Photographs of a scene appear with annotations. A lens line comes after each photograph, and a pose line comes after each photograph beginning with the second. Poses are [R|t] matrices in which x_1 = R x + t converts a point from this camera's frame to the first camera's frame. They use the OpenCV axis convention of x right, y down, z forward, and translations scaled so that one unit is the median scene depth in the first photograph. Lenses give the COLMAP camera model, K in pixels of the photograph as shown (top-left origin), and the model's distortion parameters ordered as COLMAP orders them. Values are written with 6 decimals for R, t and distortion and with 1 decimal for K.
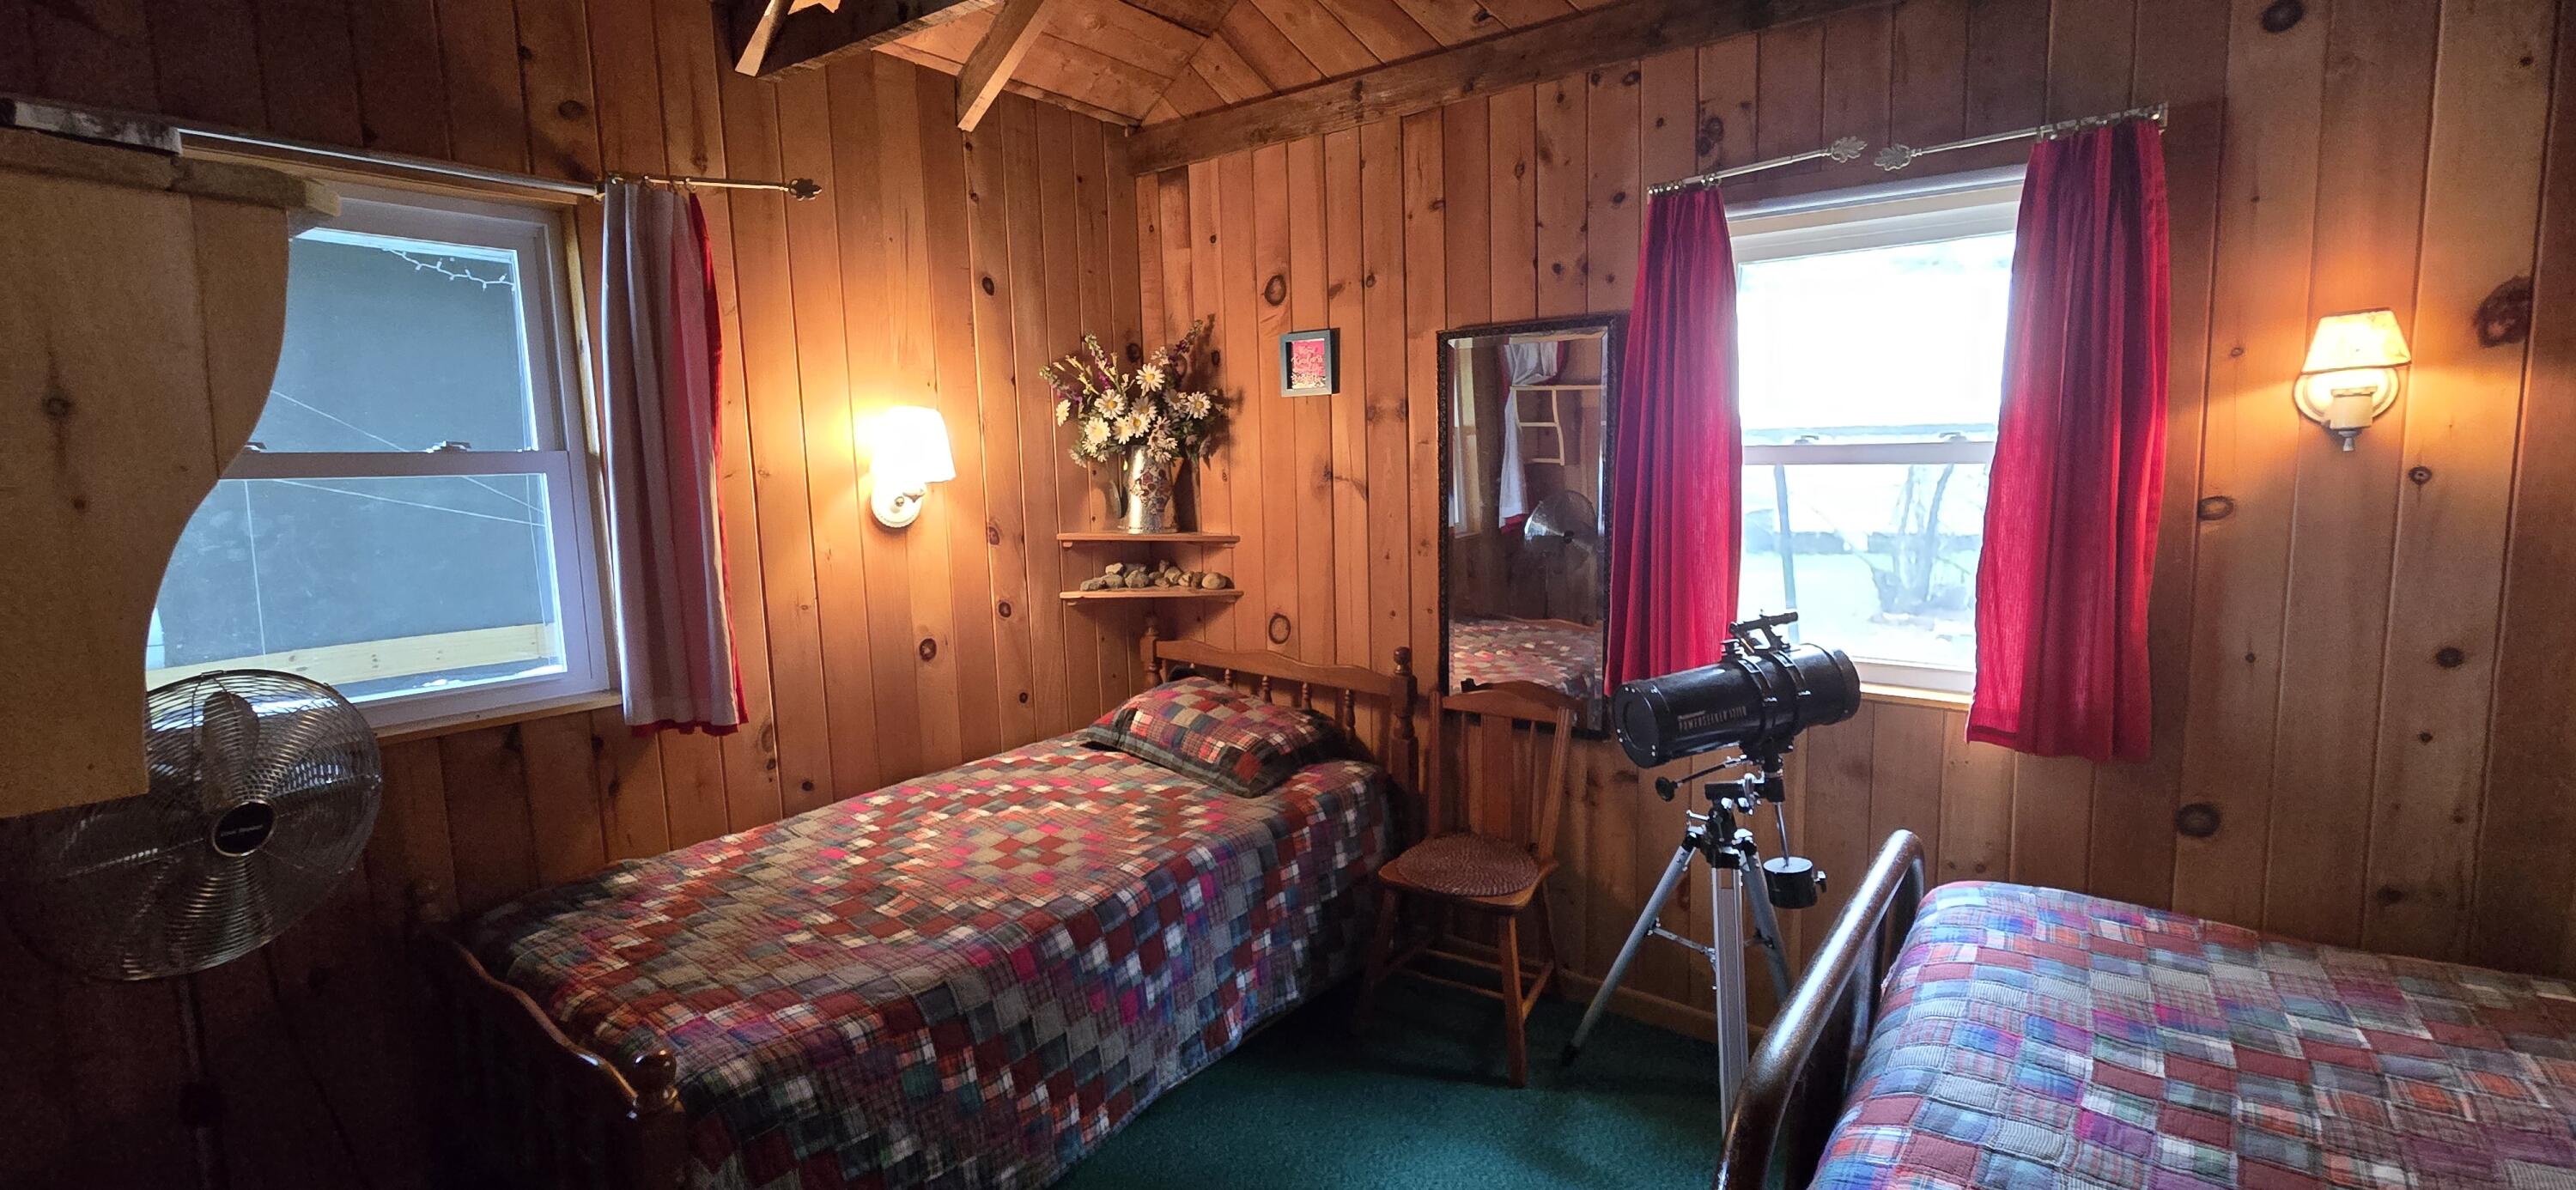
lens RADIAL K [[1057.1, 0, 1281.4], [0, 1057.1, 573.7], [0, 0, 1]] dist [-0.003255, 0.000989]
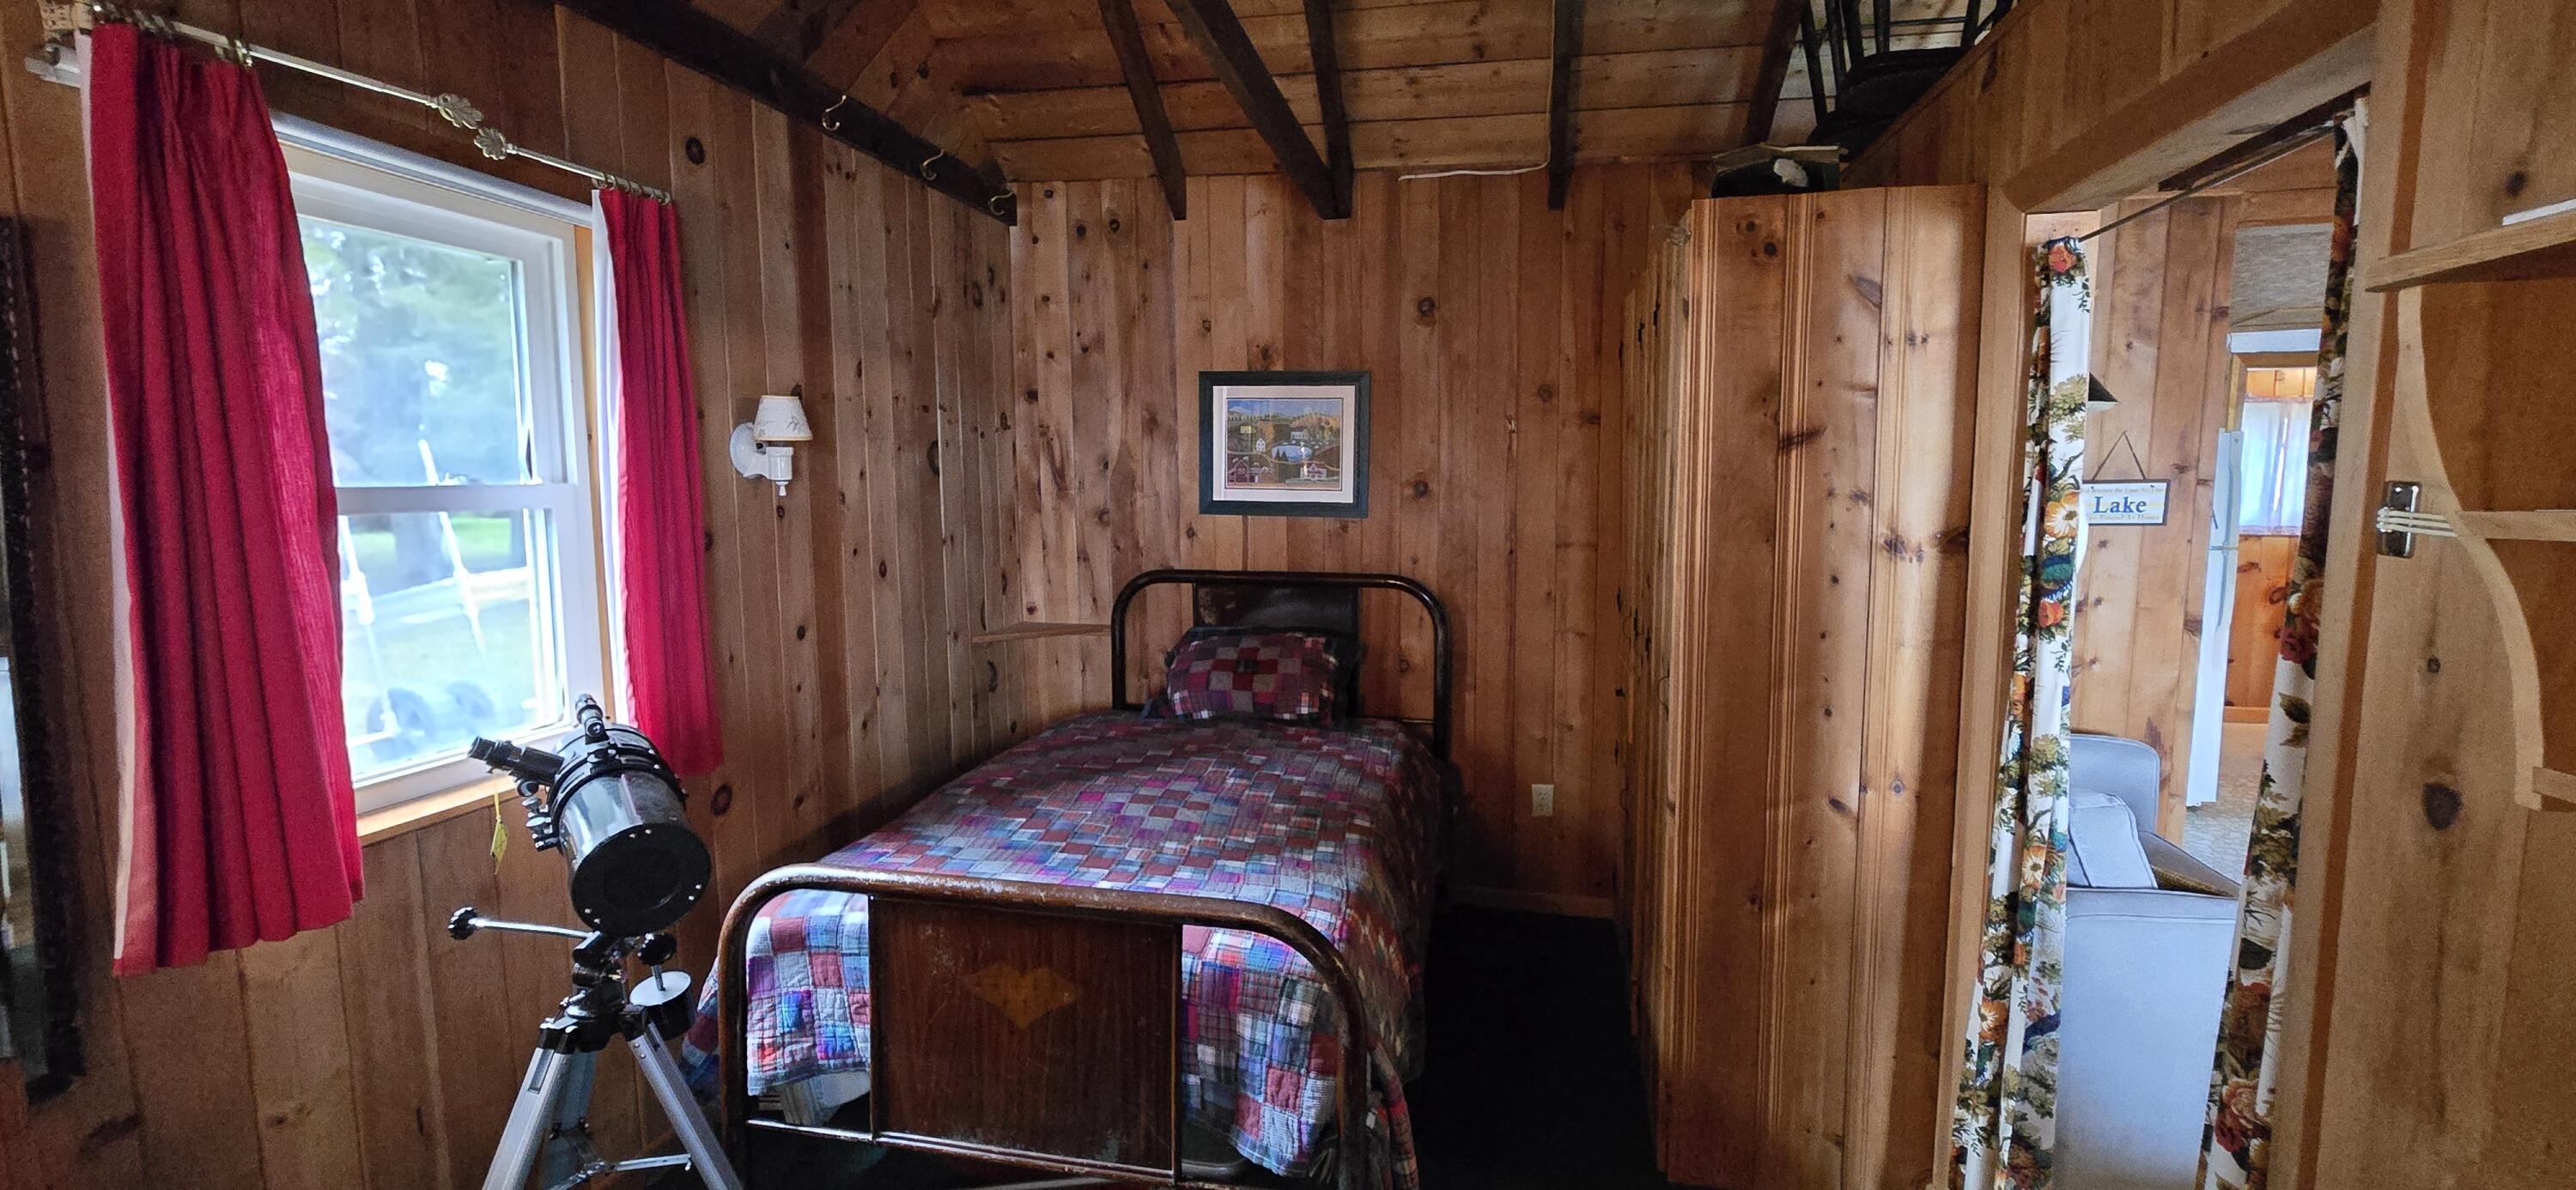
lens RADIAL K [[1057.1, 0, 1294.5], [0, 1057.1, 574.4], [0, 0, 1]] dist [-0.003255, 0.000989]
pose [[-0.421963, -0.071734, 0.903771, -0.642419], [0.107669, 0.985845, 0.128519, -0.141095], [-0.900197, 0.151538, -0.408266, 1.142821]]
